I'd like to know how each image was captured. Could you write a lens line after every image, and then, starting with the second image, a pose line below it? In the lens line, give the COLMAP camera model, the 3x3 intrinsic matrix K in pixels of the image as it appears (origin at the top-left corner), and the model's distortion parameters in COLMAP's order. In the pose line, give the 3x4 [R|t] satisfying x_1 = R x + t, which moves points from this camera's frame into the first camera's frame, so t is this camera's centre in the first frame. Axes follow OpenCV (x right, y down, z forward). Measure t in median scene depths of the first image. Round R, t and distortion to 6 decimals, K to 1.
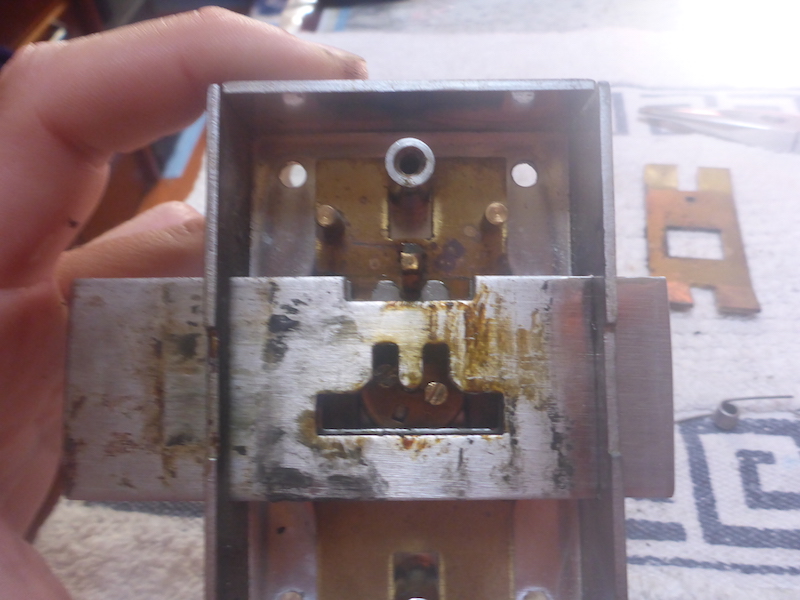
lens RADIAL K [[689.7, 0, 400.0], [0, 689.7, 300.0], [0, 0, 1]] dist [-0.004165, -0.010522]
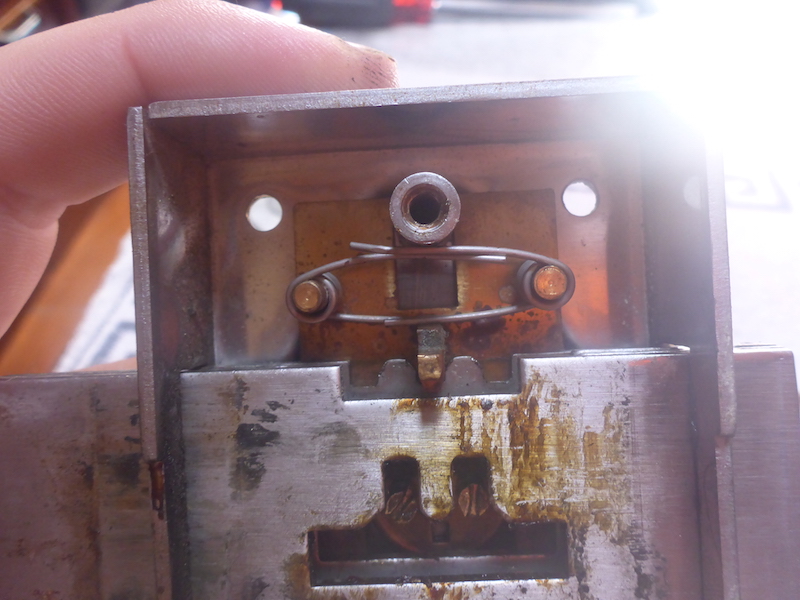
lens RADIAL K [[689.7, 0, 400.0], [0, 689.7, 300.0], [0, 0, 1]] dist [-0.004165, -0.010522]
pose [[0.999047, -0.039863, -0.017772, -0.001903], [0.040976, 0.996886, 0.067367, -0.150097], [0.015031, -0.068031, 0.997570, 0.295600]]
